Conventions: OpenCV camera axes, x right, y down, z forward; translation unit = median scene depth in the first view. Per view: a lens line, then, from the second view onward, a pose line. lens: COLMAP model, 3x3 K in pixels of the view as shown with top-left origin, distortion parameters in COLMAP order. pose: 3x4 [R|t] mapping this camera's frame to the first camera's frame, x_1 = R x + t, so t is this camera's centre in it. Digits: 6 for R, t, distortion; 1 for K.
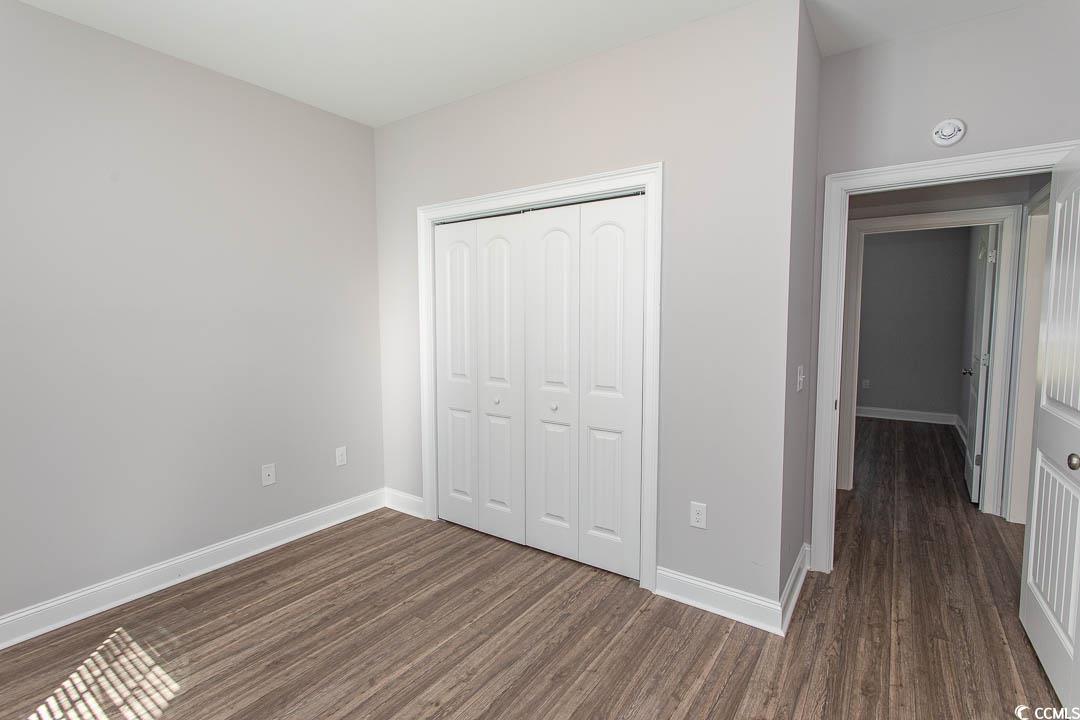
lens RADIAL K [[506.1, 0, 532.9], [0, 506.1, 362.8], [0, 0, 1]] dist [0.000941, 0.002238]
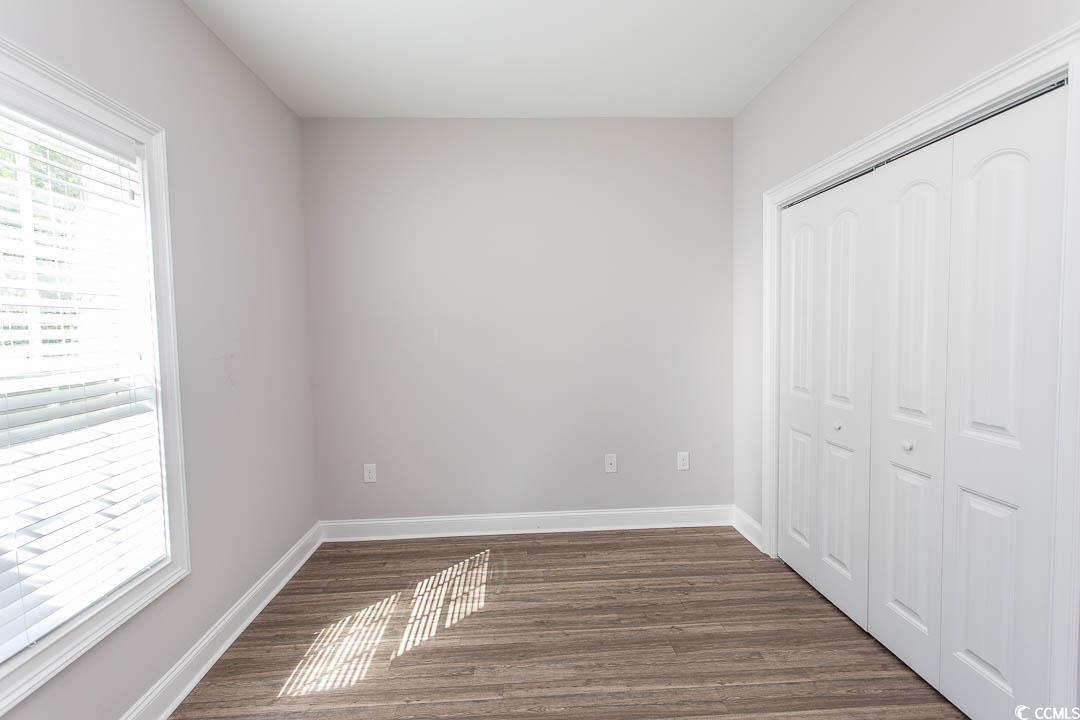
lens RADIAL K [[506.1, 0, 536.4], [0, 506.1, 360.1], [0, 0, 1]] dist [0.000941, 0.002238]
pose [[0.617976, 0.037389, -0.785307, 0.277732], [-0.047786, 0.998808, 0.009950, -0.010883], [0.784743, 0.031378, 0.619027, 0.197778]]
